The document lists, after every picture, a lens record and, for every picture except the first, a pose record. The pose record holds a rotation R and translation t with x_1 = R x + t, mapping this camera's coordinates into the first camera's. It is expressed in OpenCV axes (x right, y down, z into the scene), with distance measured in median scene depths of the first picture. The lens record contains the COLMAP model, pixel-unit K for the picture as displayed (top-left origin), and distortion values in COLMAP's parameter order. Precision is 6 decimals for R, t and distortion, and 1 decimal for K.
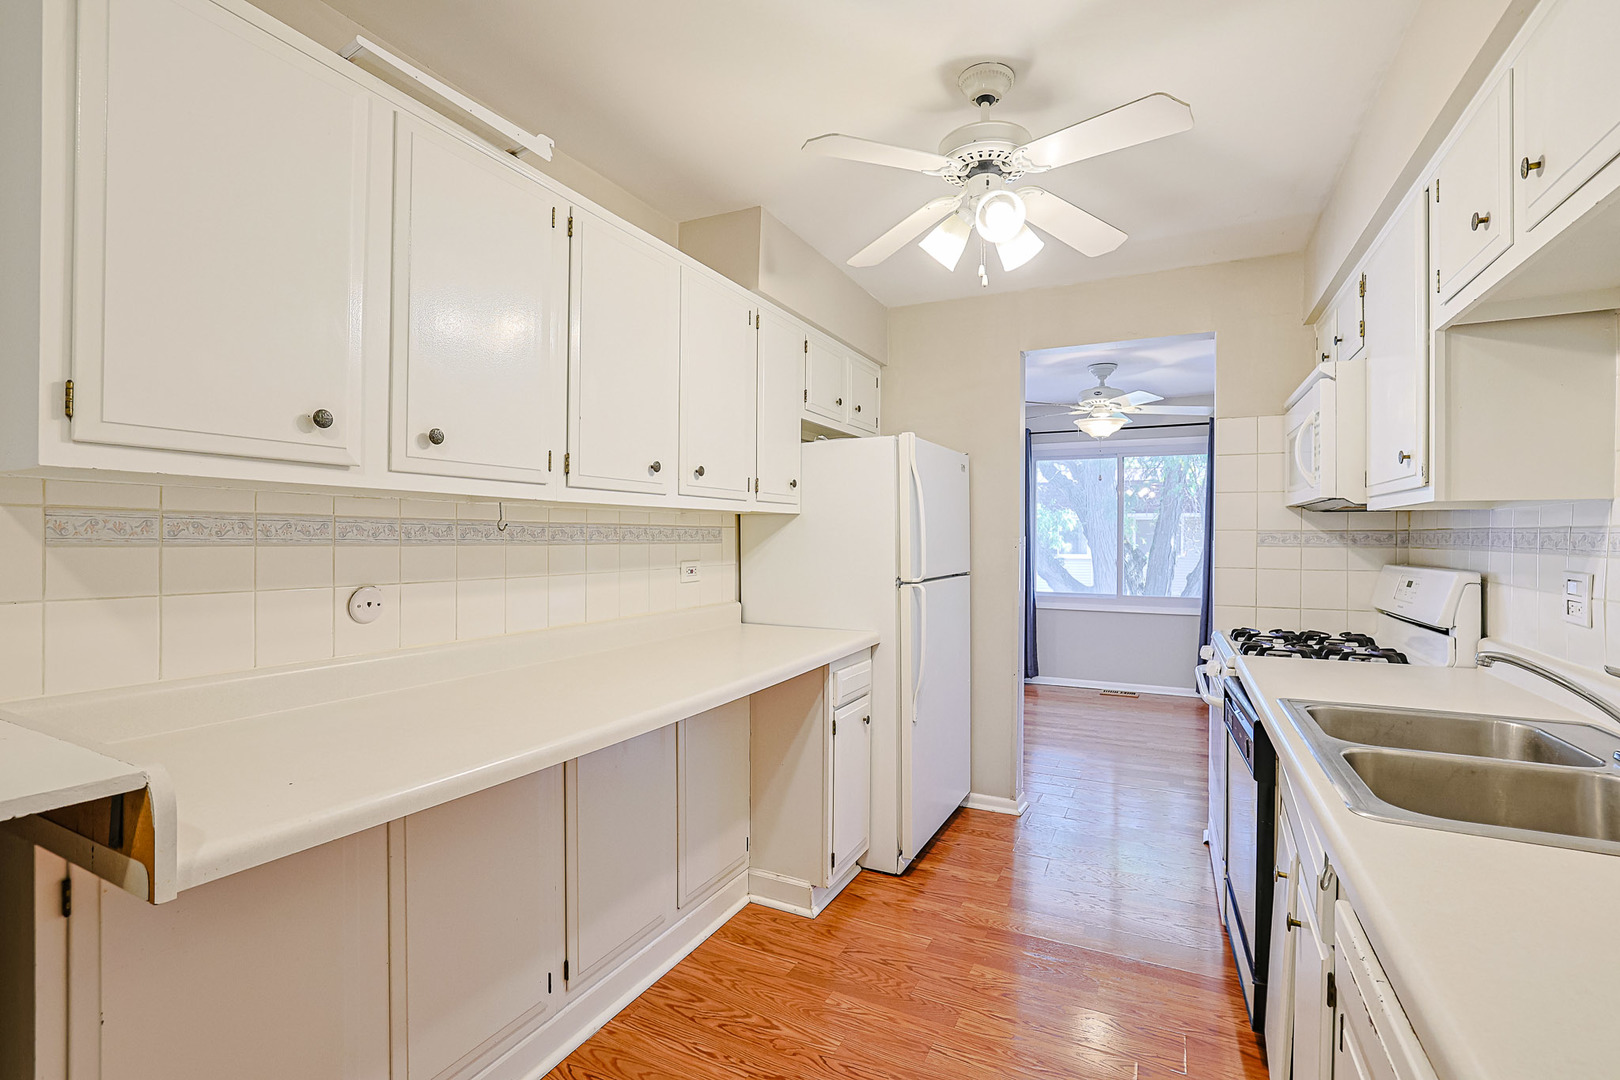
lens RADIAL K [[734.0, 0, 802.4], [0, 734.0, 541.2], [0, 0, 1]] dist [-0.048802, 0.018645]
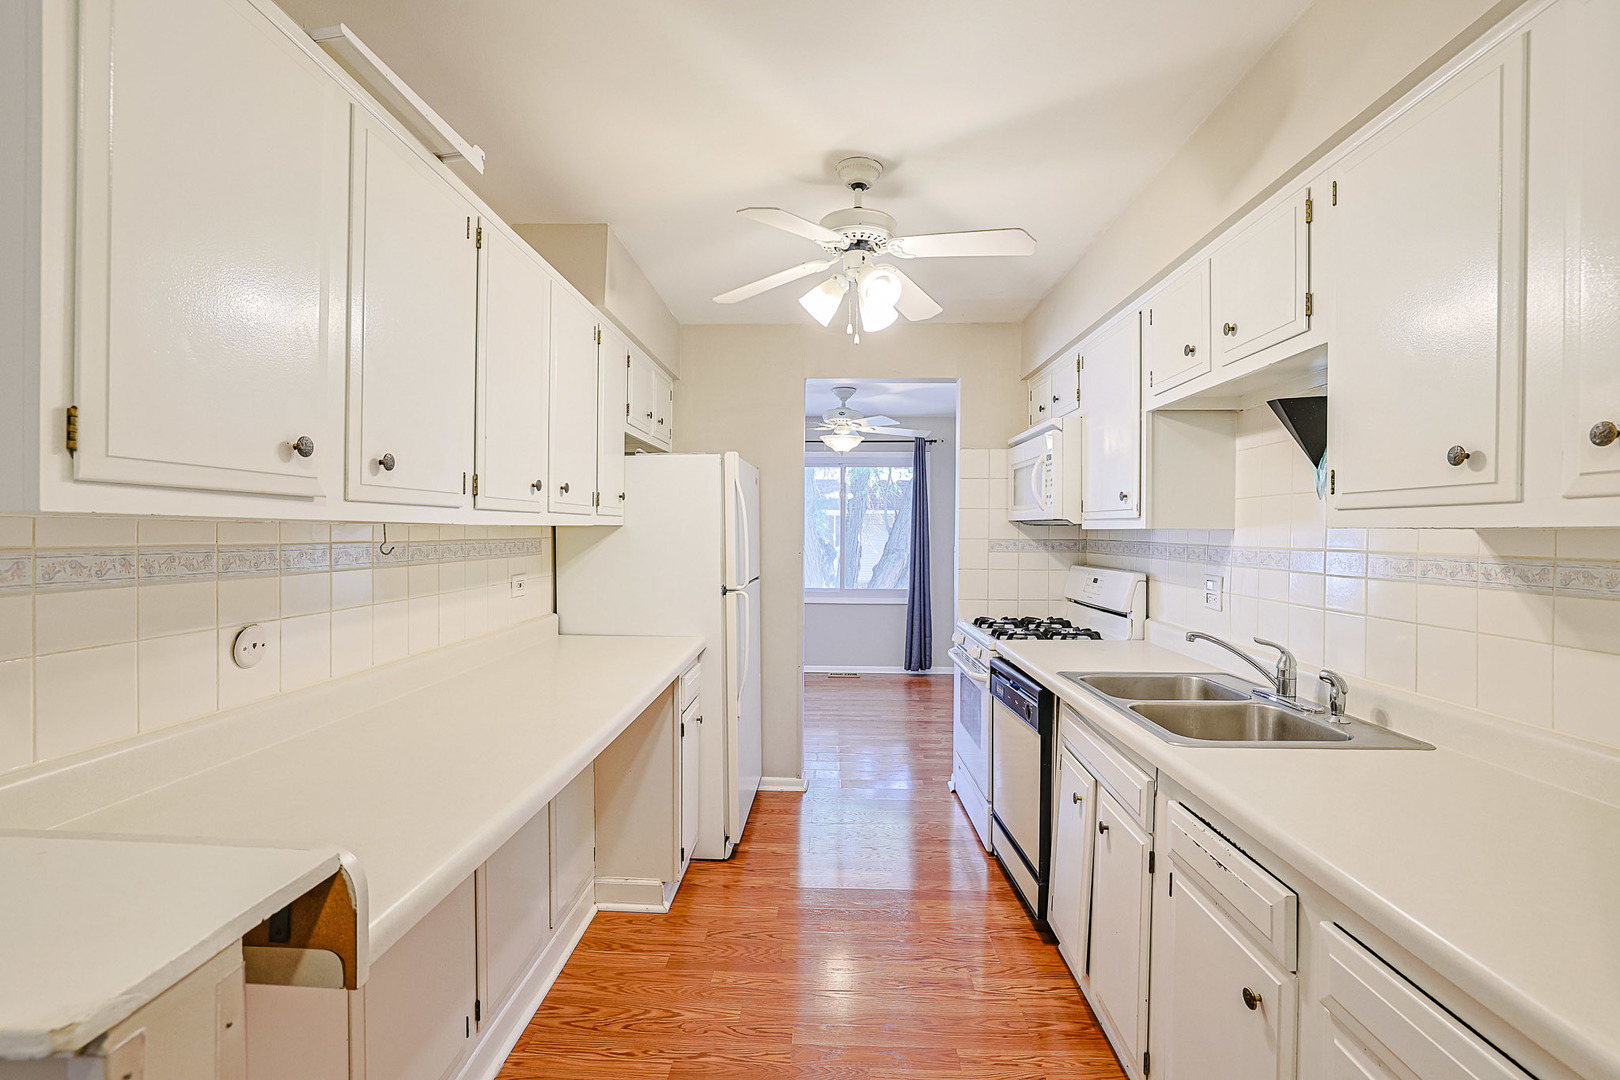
lens RADIAL K [[734.0, 0, 804.0], [0, 734.0, 539.0], [0, 0, 1]] dist [-0.048802, 0.018645]
pose [[0.908997, -0.004086, 0.416783, -0.290078], [0.000872, 0.999968, 0.007902, -0.037840], [-0.416802, -0.006819, 0.908972, -0.044047]]
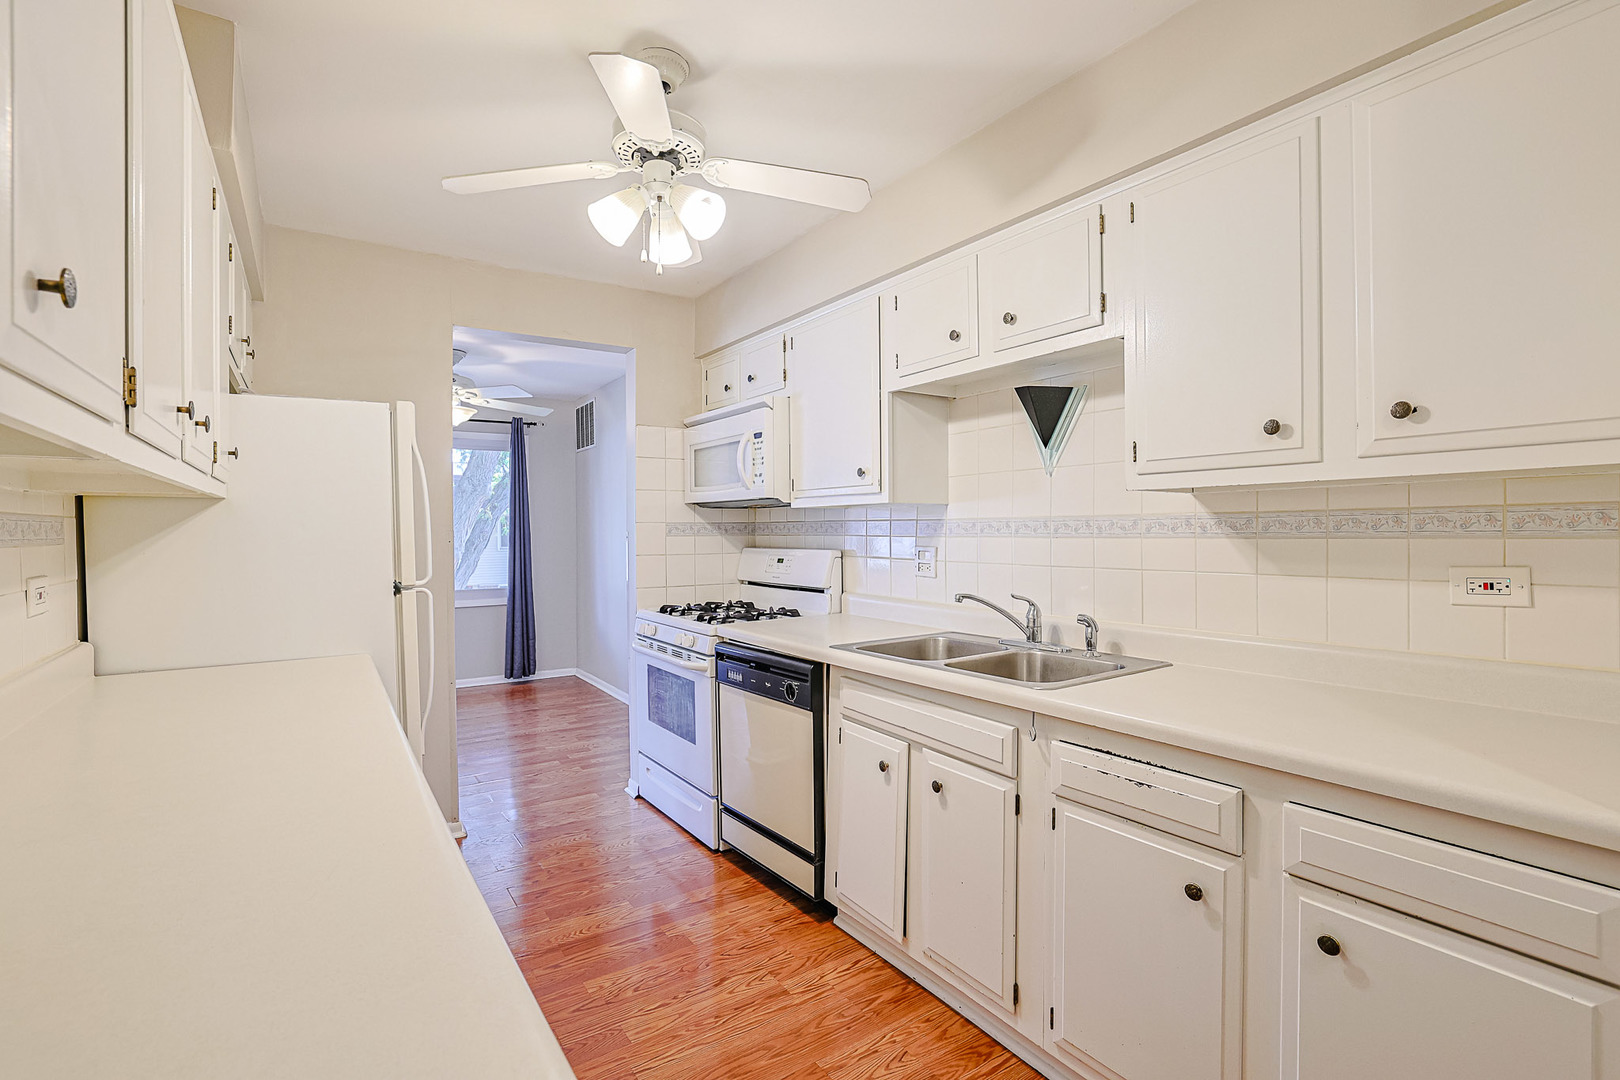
lens RADIAL K [[734.0, 0, 802.5], [0, 734.0, 537.2], [0, 0, 1]] dist [-0.048802, 0.018645]
pose [[0.486261, -0.016971, 0.873649, -0.468373], [0.014857, 0.999827, 0.011153, -0.001511], [-0.873687, 0.007557, 0.486429, 0.313095]]
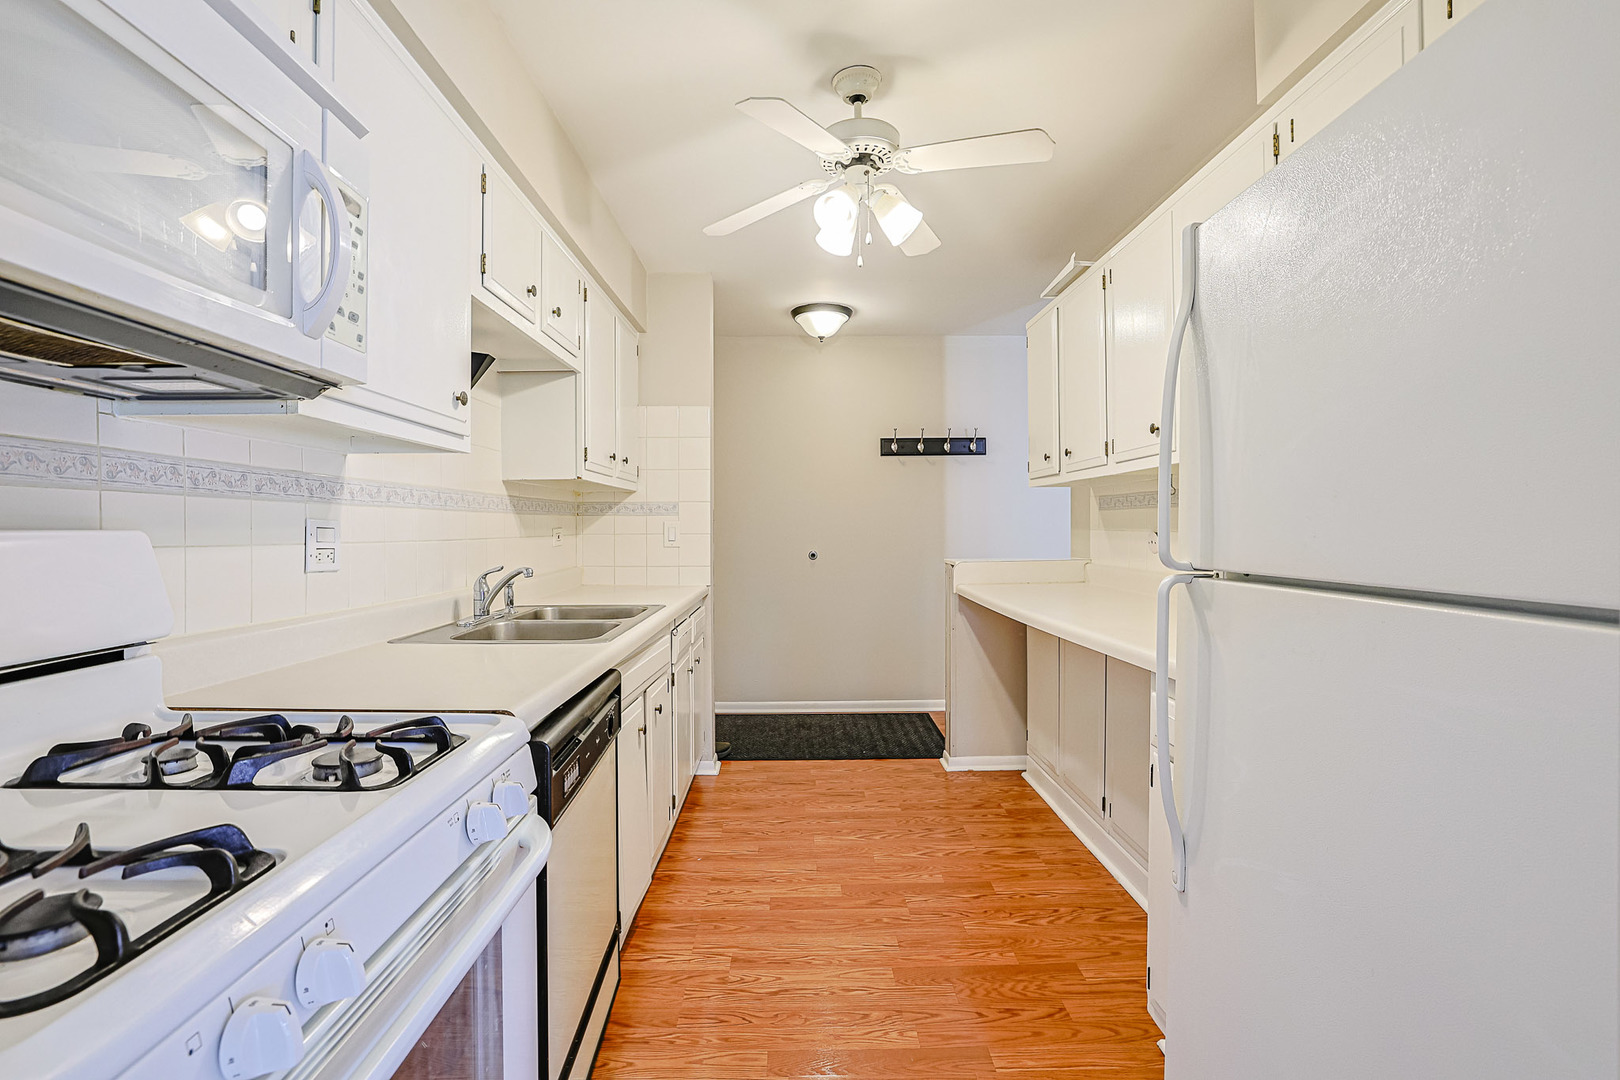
lens RADIAL K [[734.0, 0, 799.1], [0, 734.0, 531.2], [0, 0, 1]] dist [-0.048802, 0.018645]
pose [[-0.890128, 0.000663, -0.455710, 0.751186], [-0.001707, 0.999987, 0.004788, 0.042958], [0.455708, 0.005040, -0.890115, 1.742129]]
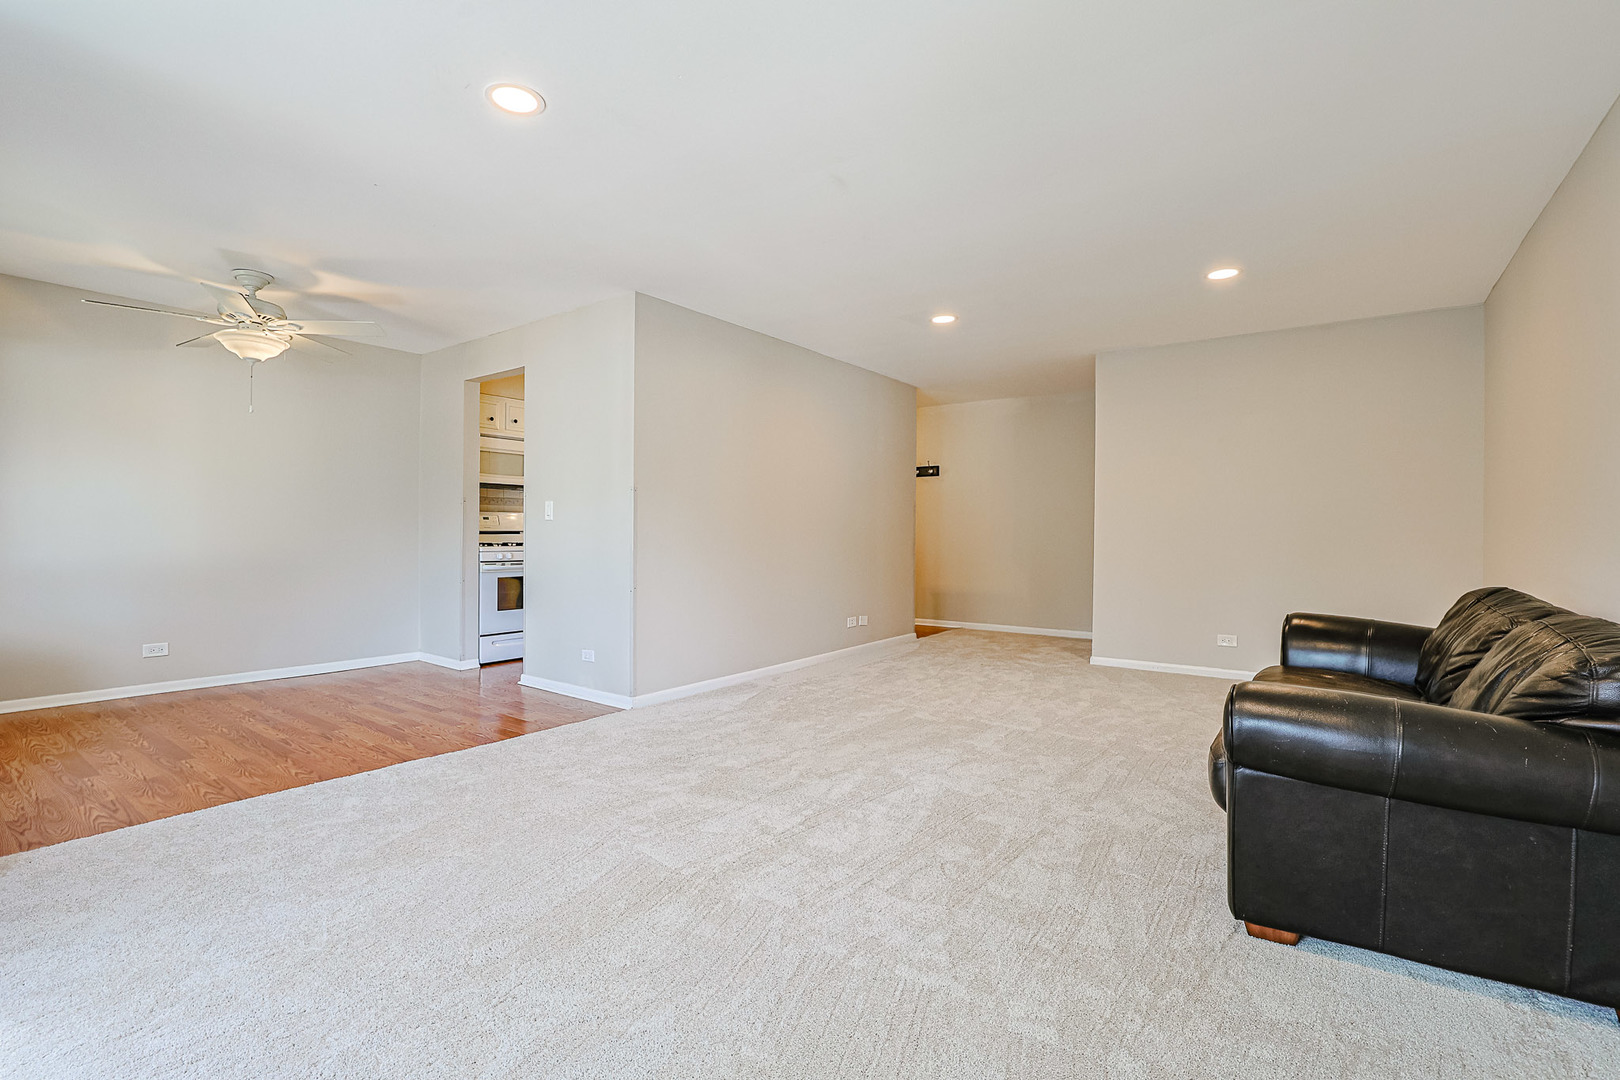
lens RADIAL K [[734.0, 0, 812.9], [0, 734.0, 541.6], [0, 0, 1]] dist [-0.048802, 0.018645]
pose [[-0.987804, -0.008460, 0.155474, -0.814399], [-0.005668, 0.999815, 0.018397, 0.107234], [-0.155600, 0.017291, -0.987669, 4.009209]]
